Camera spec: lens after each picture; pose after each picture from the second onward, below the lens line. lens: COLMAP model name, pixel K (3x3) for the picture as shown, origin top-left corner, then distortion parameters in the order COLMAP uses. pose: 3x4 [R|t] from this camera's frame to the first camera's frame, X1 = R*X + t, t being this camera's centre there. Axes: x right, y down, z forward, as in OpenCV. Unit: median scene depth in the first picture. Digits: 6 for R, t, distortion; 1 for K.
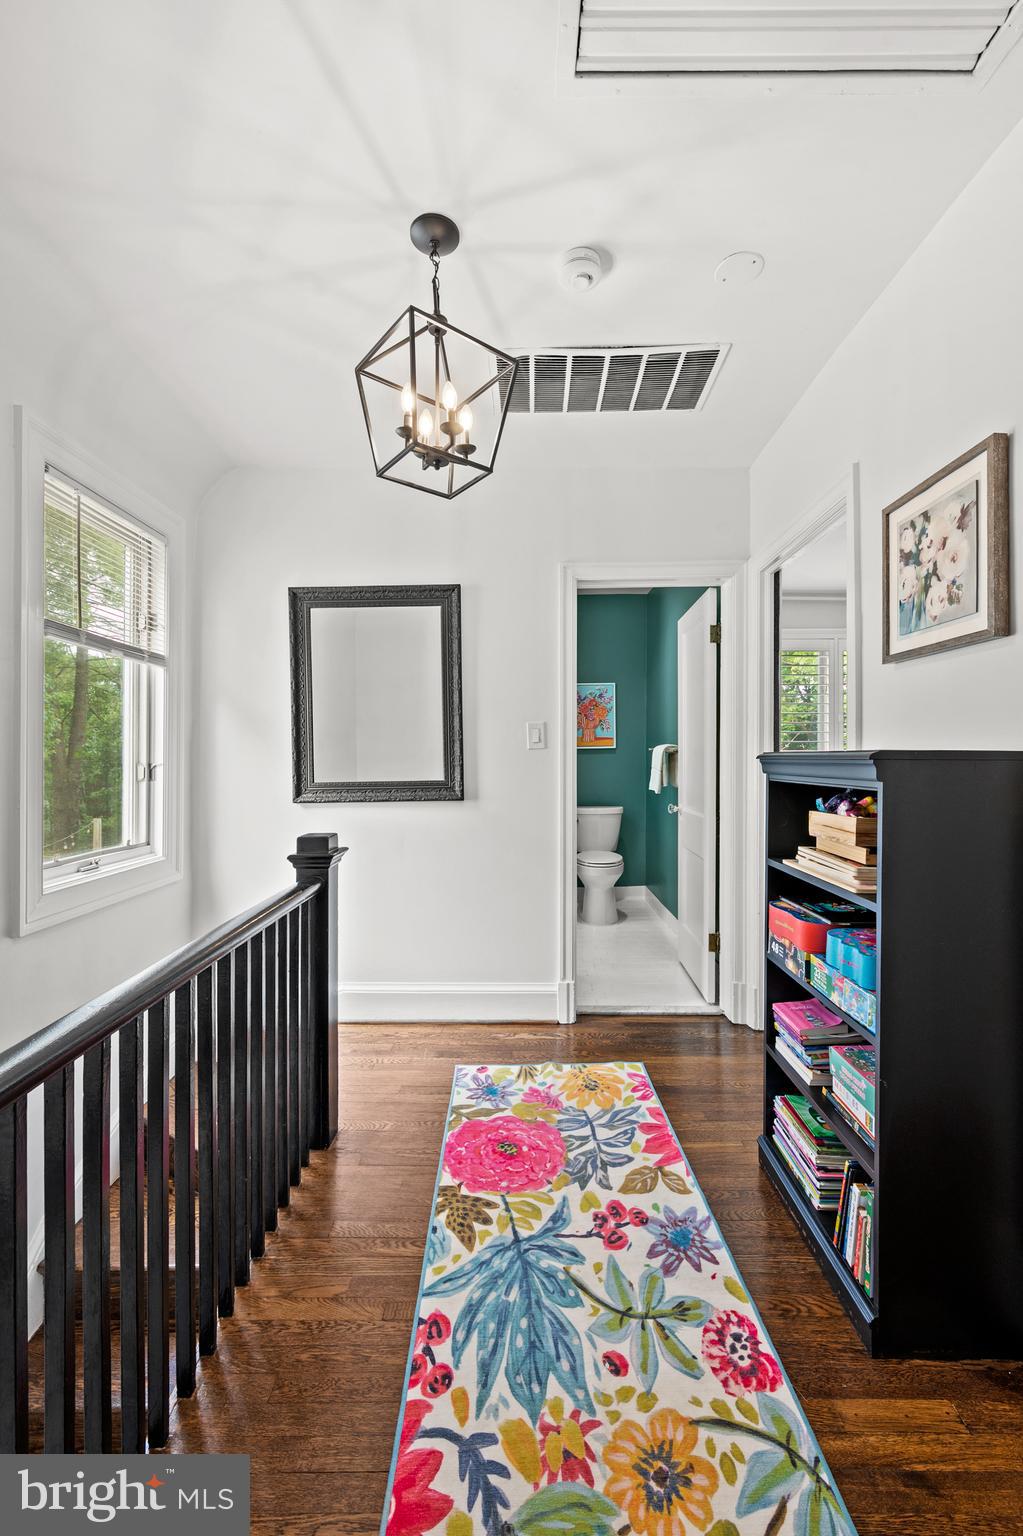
lens RADIAL K [[620.5, 0, 518.8], [0, 620.5, 758.8], [0, 0, 1]] dist [0.002718, -0.000690]
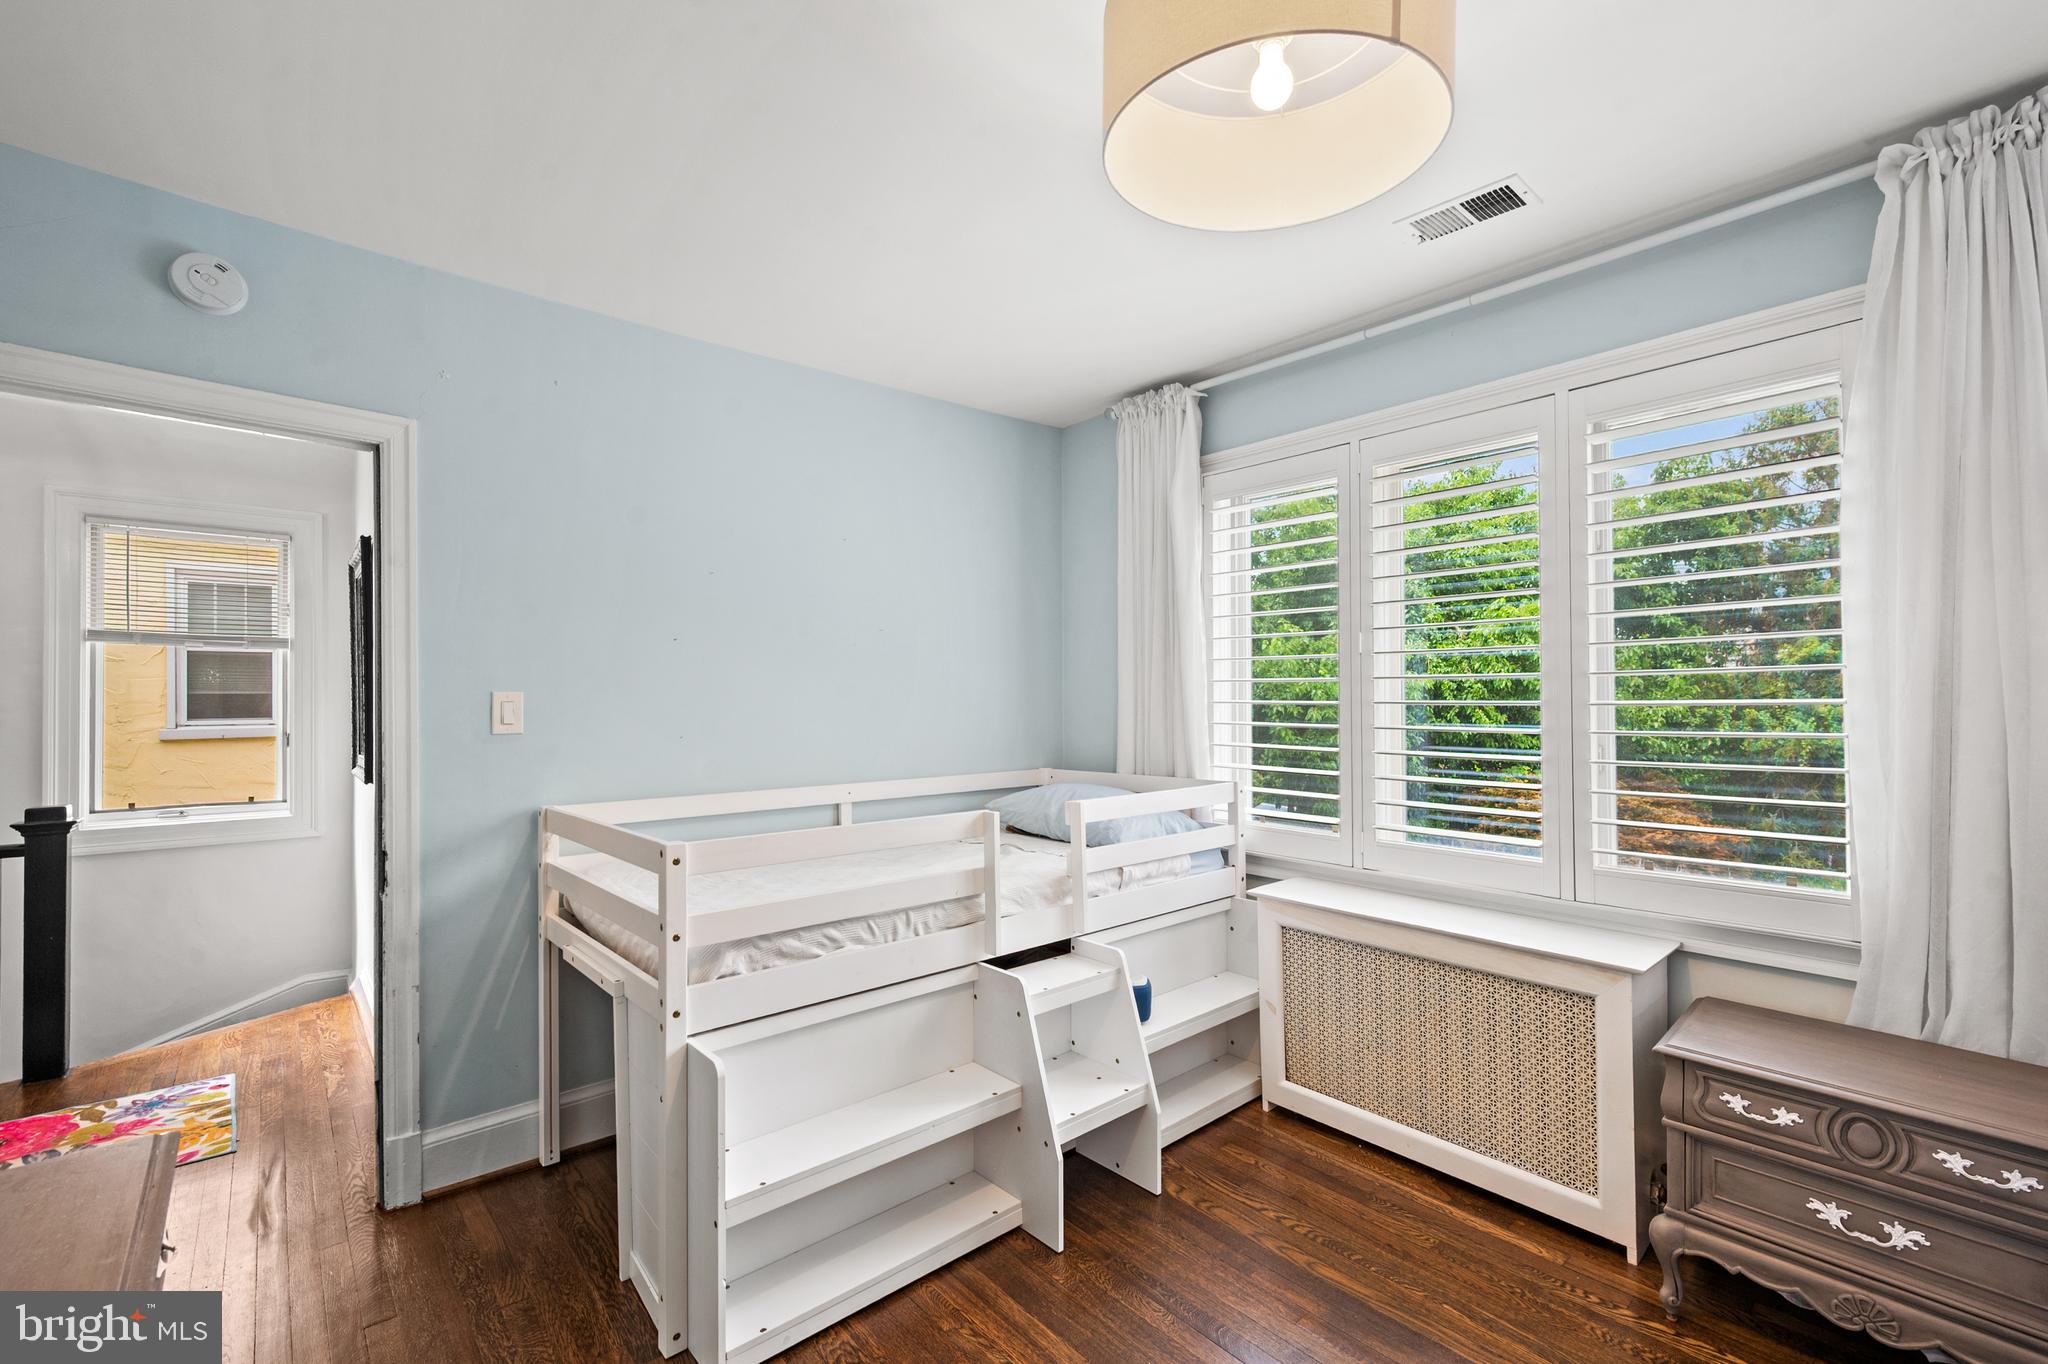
lens RADIAL K [[859.0, 0, 1025.9], [0, 859.0, 689.8], [0, 0, 1]] dist [0.000310, -0.000063]
pose [[0.669430, -0.005693, -0.742854, 2.643008], [0.000809, 0.999976, -0.006935, -0.105851], [0.742875, 0.004042, 0.669418, 1.646560]]
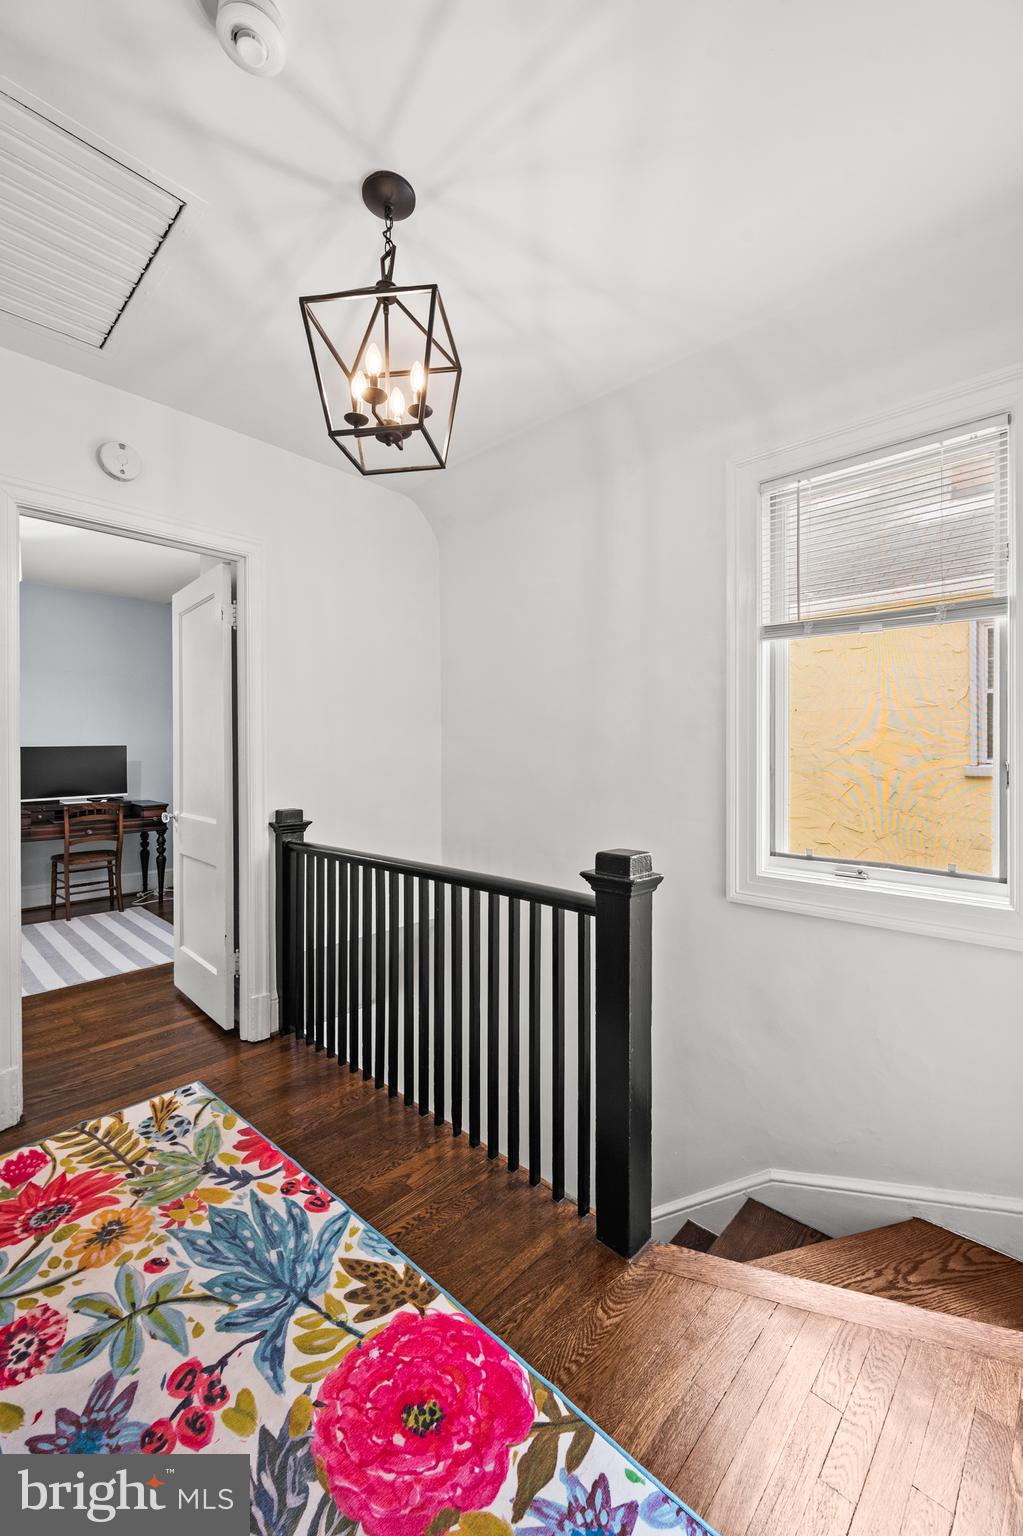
lens RADIAL K [[620.5, 0, 516.8], [0, 620.5, 759.1], [0, 0, 1]] dist [0.002718, -0.000690]
pose [[-0.676456, 0.008803, -0.736431, 0.446098], [-0.003204, 0.999884, 0.014896, -0.012060], [0.736476, 0.012436, -0.676349, 1.843415]]
